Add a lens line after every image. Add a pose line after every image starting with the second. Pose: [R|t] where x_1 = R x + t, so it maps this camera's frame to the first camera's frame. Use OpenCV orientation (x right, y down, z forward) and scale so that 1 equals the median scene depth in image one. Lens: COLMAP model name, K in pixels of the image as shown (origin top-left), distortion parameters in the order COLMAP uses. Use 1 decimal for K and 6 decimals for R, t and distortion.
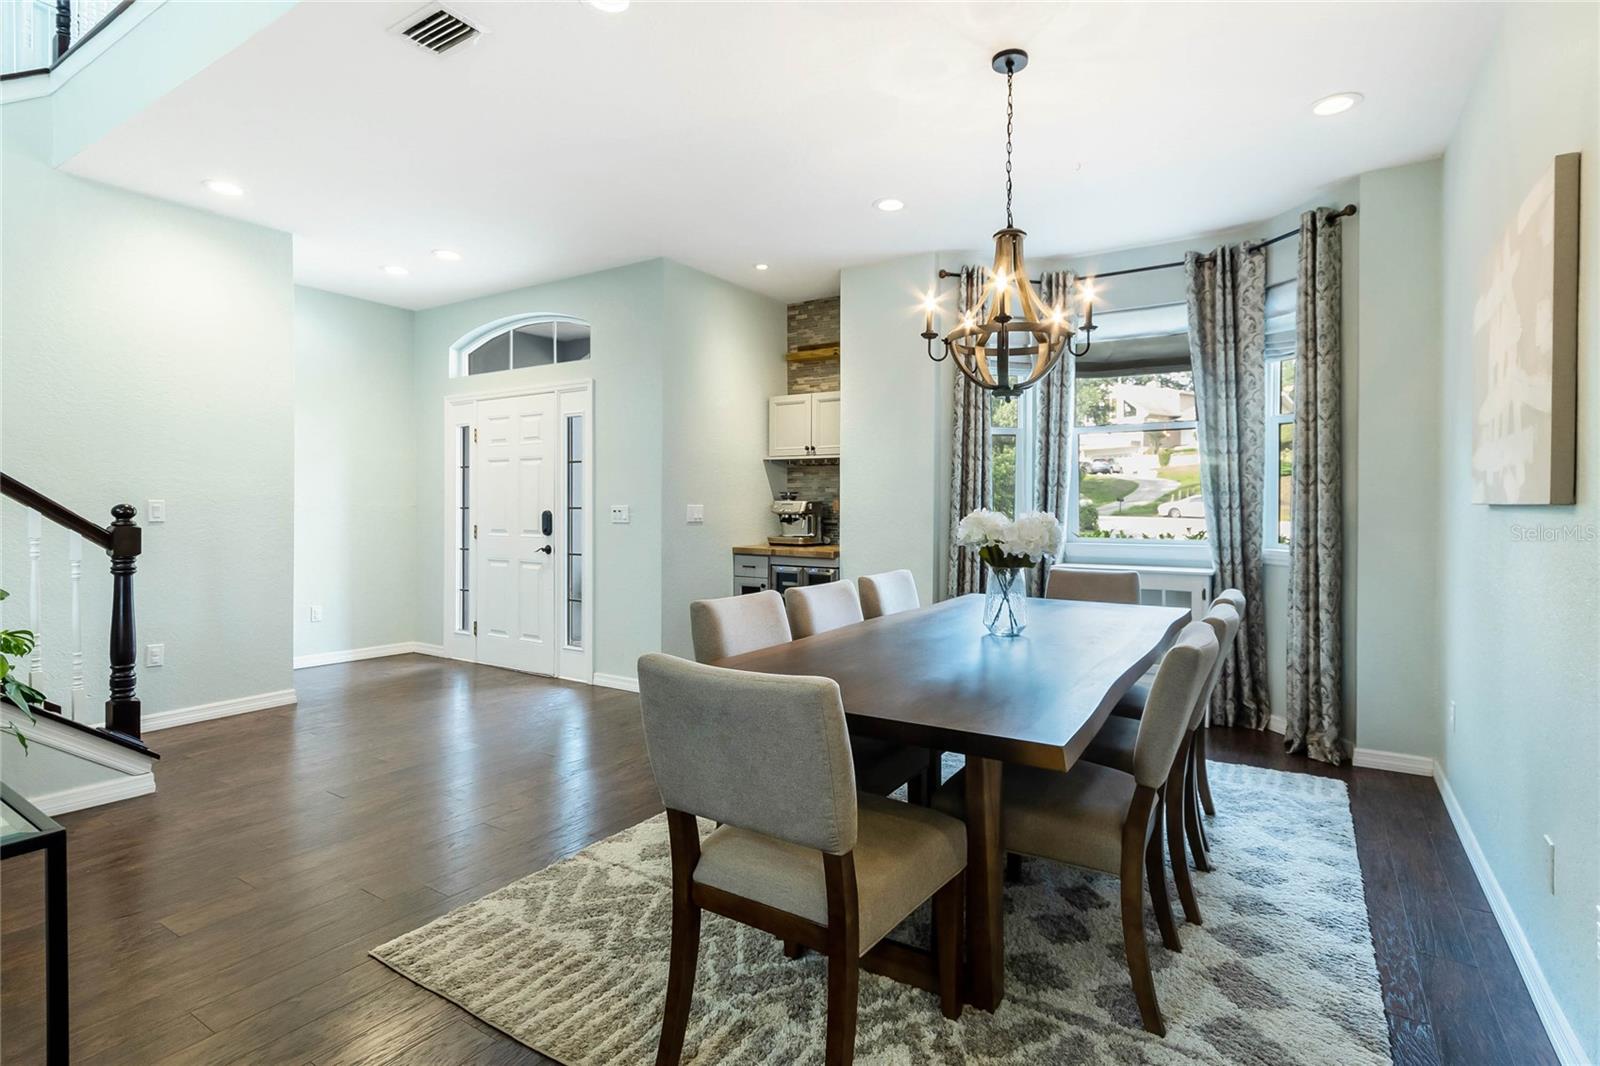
lens RADIAL K [[796.9, 0, 811.7], [0, 796.9, 521.4], [0, 0, 1]] dist [-0.010720, -0.000060]
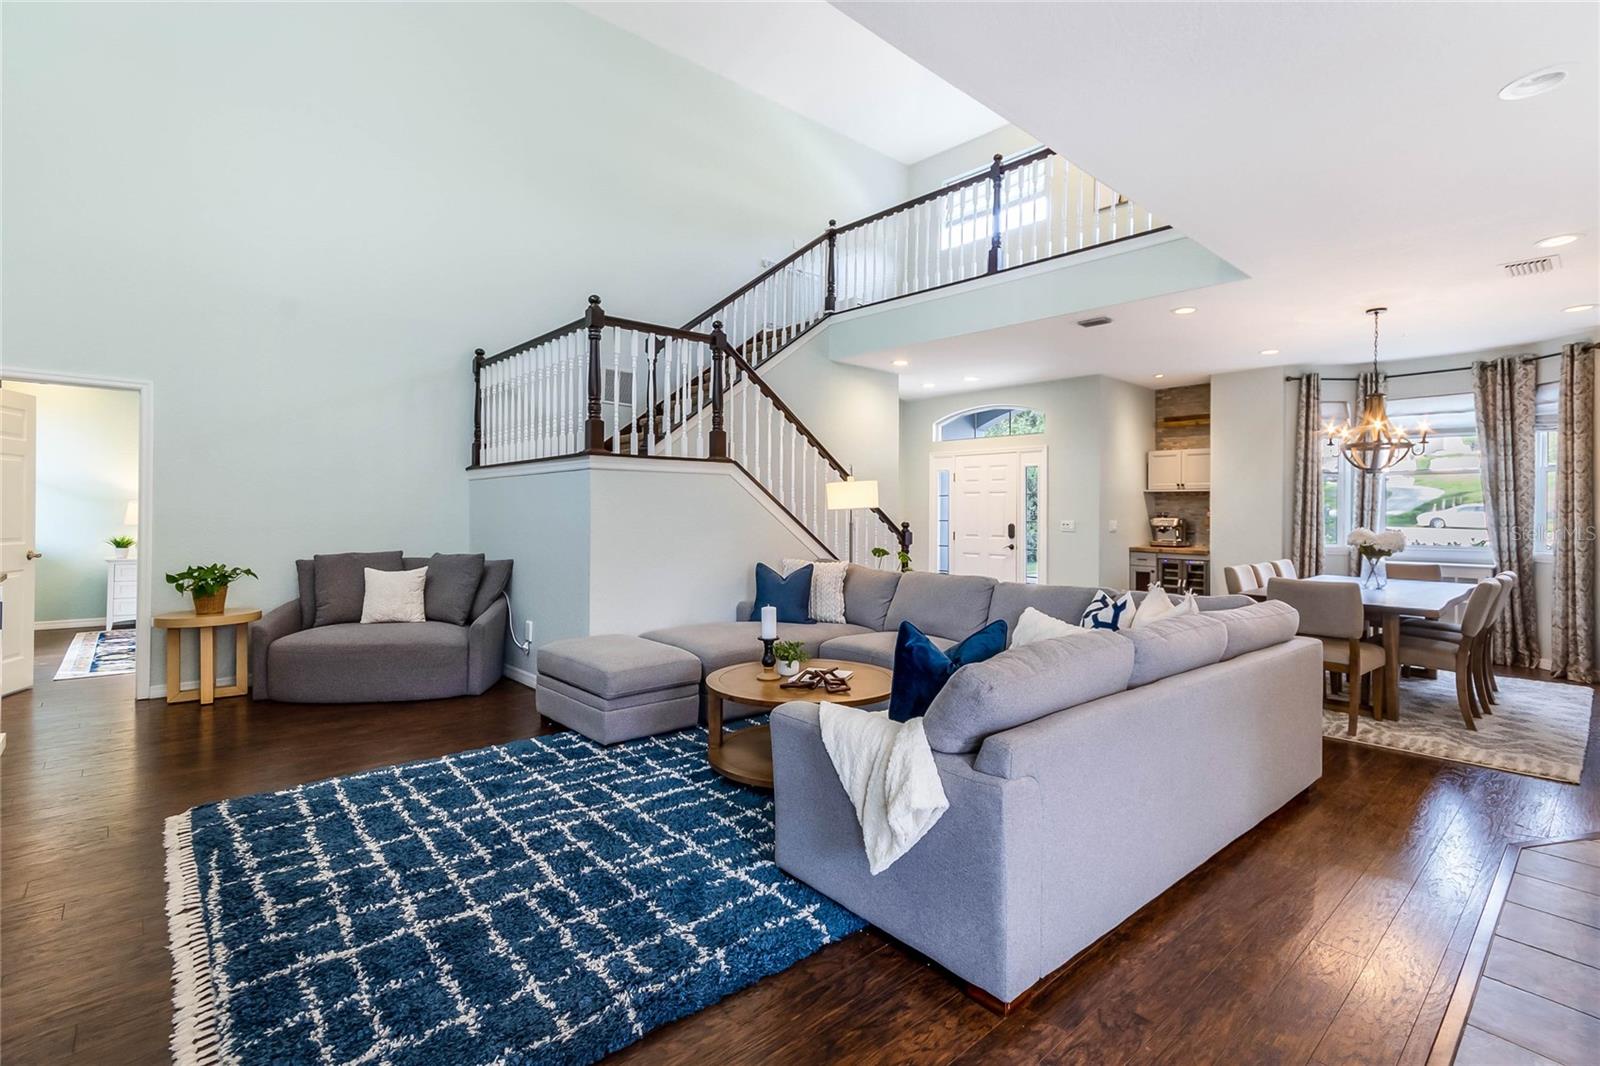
lens RADIAL K [[758.1, 0, 801.7], [0, 758.1, 517.9], [0, 0, 1]] dist [0.005931, 0.003695]
pose [[0.965818, 0.004767, -0.259178, -0.426231], [-0.007942, 0.999906, -0.011204, -0.004923], [0.259100, 0.012879, 0.965765, -0.813369]]
